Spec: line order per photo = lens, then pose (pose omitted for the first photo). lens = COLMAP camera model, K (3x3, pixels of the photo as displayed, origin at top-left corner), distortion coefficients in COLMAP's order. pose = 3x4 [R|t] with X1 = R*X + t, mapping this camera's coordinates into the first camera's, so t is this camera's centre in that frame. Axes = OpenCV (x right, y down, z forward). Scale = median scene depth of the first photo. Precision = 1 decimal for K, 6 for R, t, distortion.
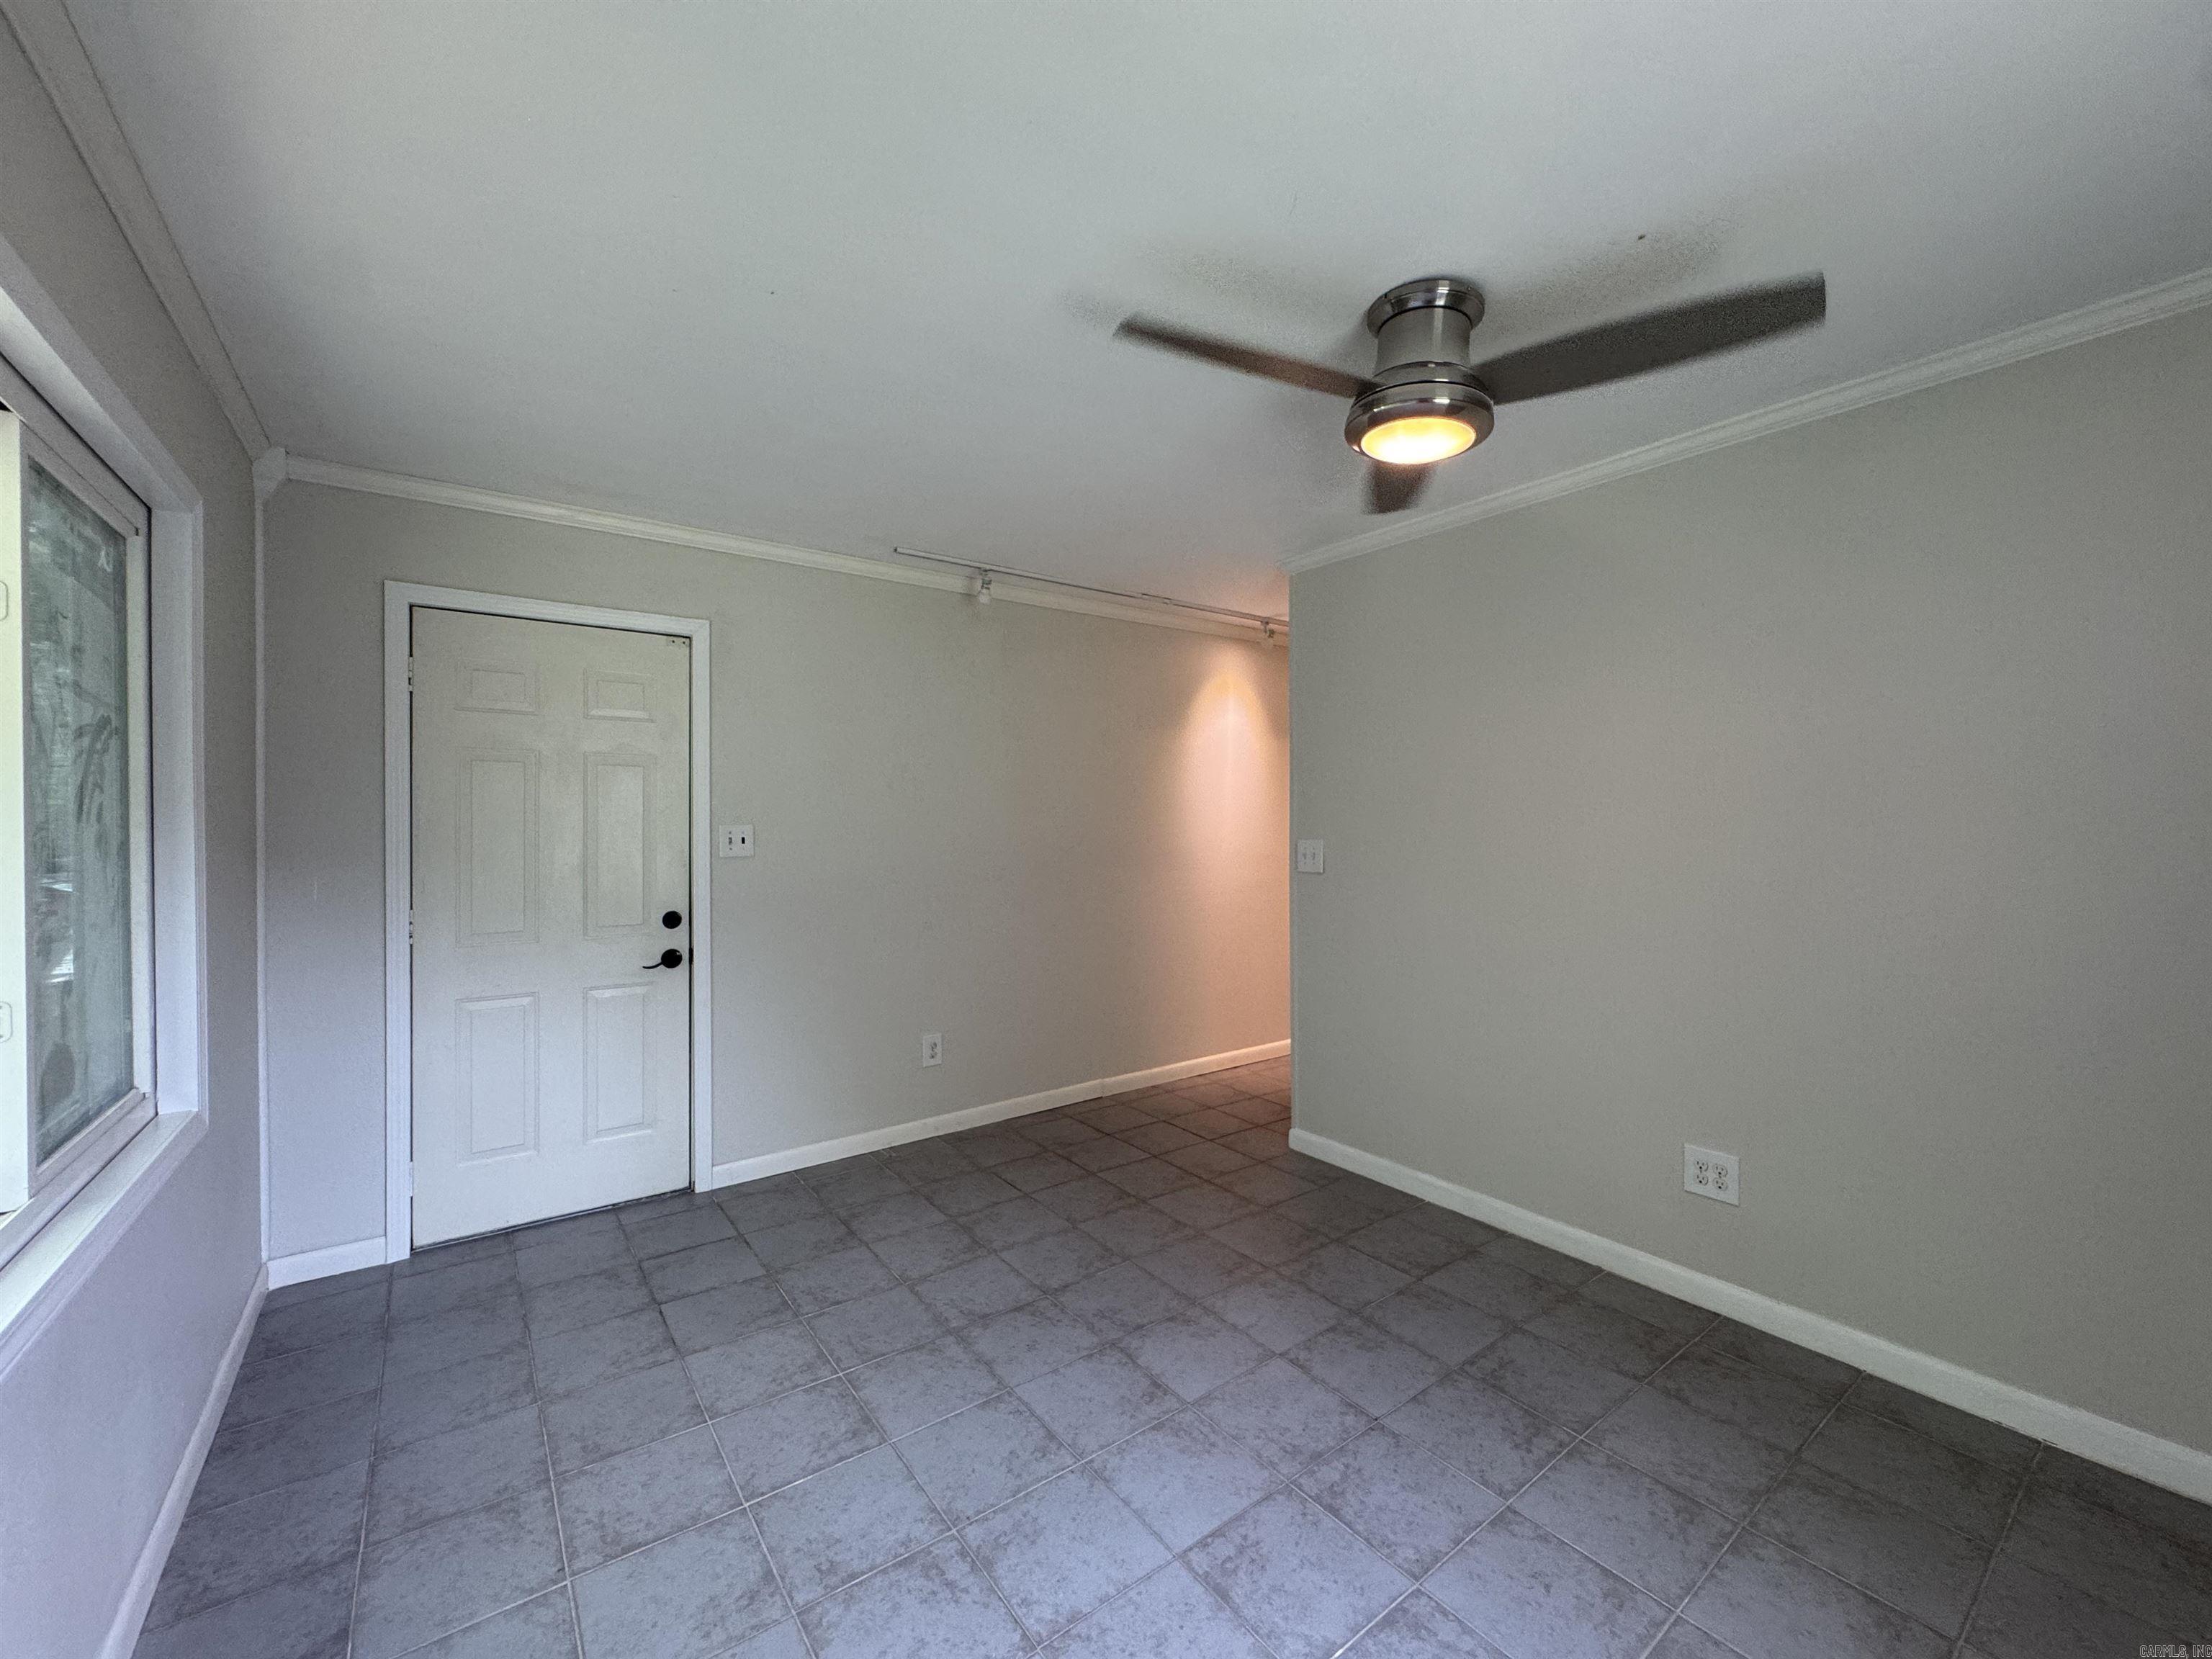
lens RADIAL K [[884.9, 0, 1103.9], [0, 884.9, 828.2], [0, 0, 1]] dist [-0.002842, 0.000533]
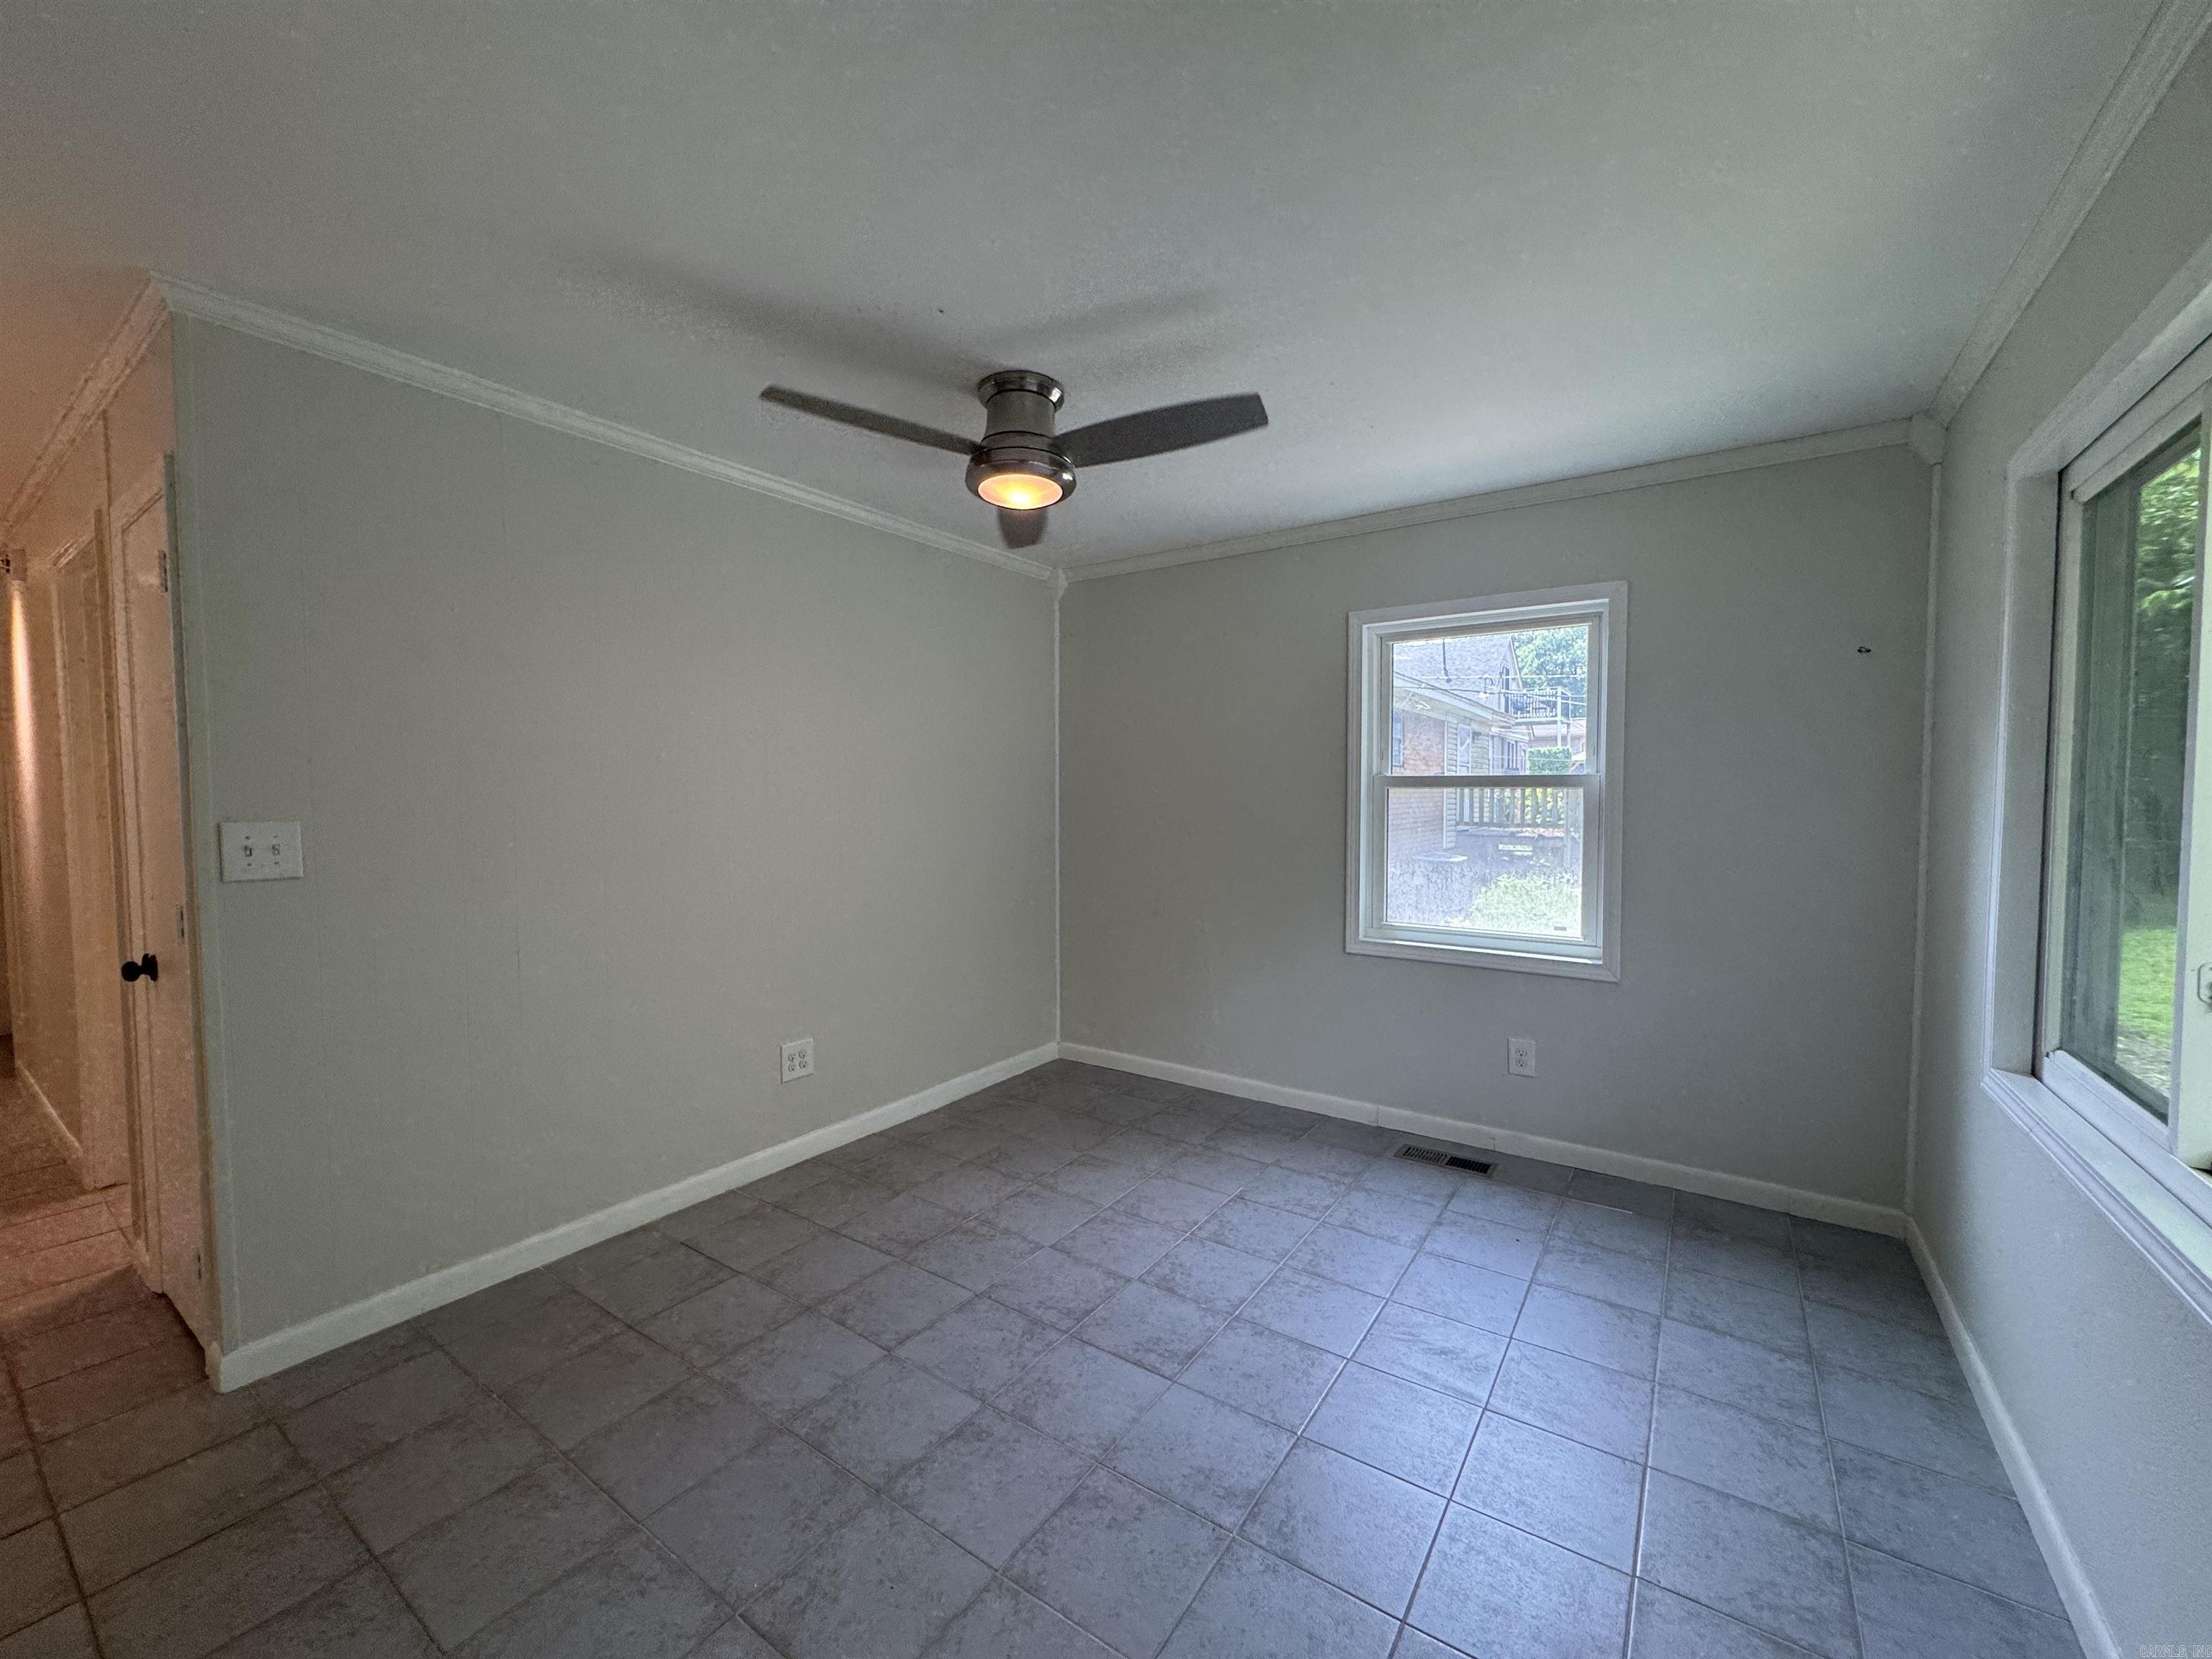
lens RADIAL K [[884.9, 0, 1104.3], [0, 884.9, 830.1], [0, 0, 1]] dist [-0.002842, 0.000533]
pose [[-0.318537, -0.038618, 0.947123, -0.764103], [0.011747, 0.998932, 0.044682, -0.001041], [-0.947838, 0.025358, -0.317743, 1.090589]]
